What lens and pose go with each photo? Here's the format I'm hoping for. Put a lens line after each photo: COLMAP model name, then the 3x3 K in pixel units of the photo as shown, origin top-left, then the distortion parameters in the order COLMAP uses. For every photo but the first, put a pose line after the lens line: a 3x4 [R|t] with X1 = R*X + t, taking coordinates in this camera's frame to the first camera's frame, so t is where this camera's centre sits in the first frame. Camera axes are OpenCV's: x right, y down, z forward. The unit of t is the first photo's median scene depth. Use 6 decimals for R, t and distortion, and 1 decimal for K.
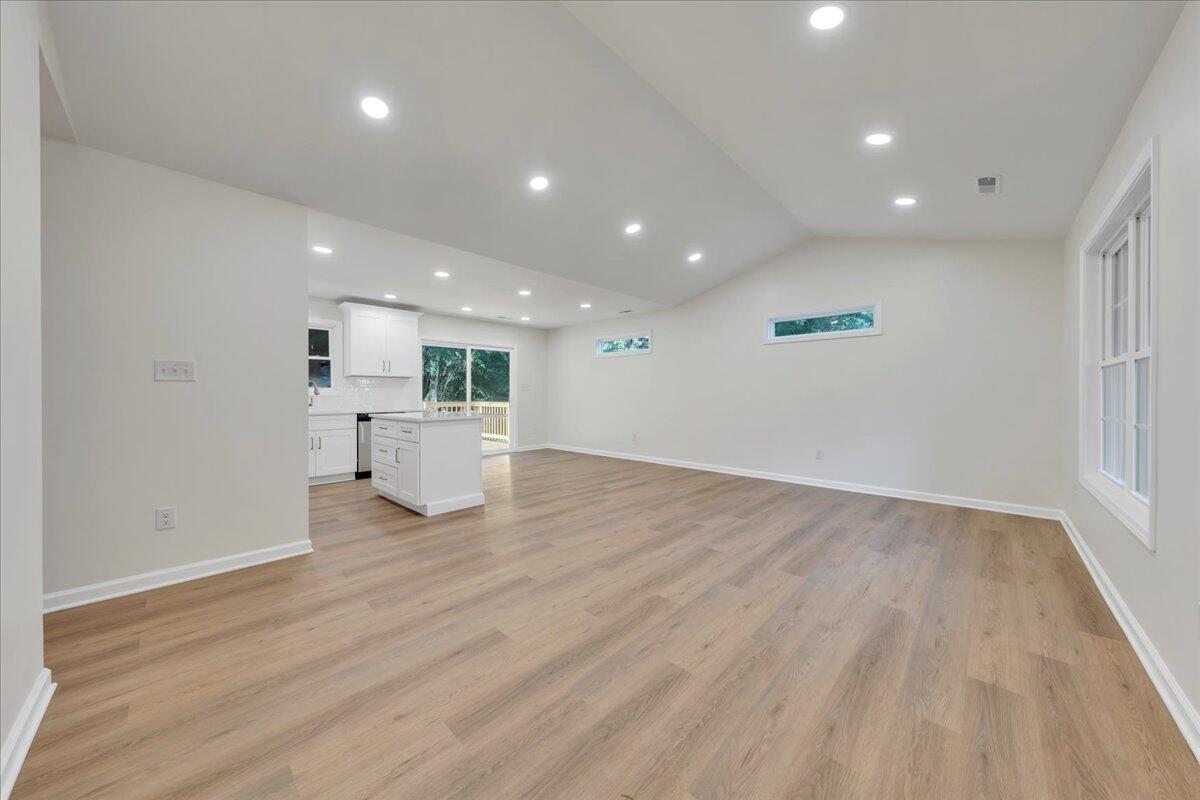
lens RADIAL K [[407.9, 0, 603.3], [0, 407.9, 396.5], [0, 0, 1]] dist [-0.001924, 0.000376]
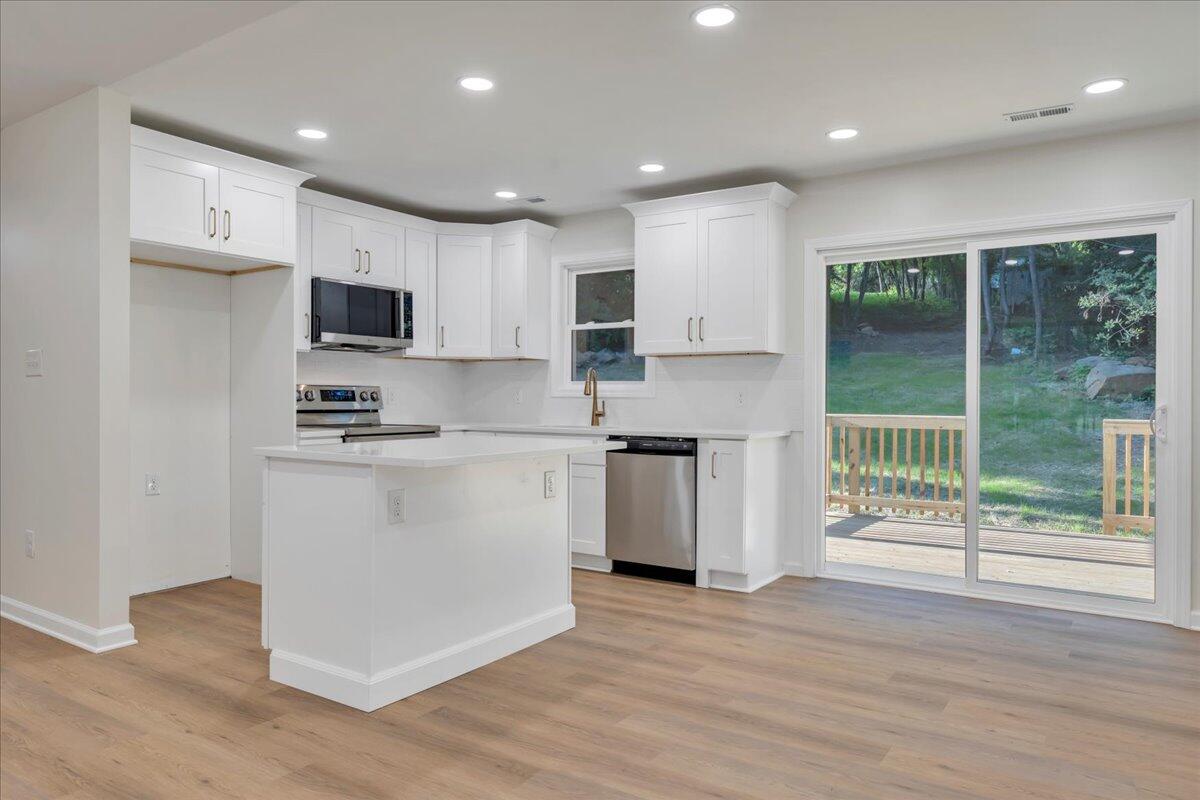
lens RADIAL K [[796.6, 0, 599.3], [0, 796.6, 401.0], [0, 0, 1]] dist [0.000084, 0.004889]
pose [[0.163752, 0.010021, -0.986451, 0.445840], [-0.010054, 0.999913, 0.008488, -0.007776], [0.986450, 0.008528, 0.163839, 1.195460]]
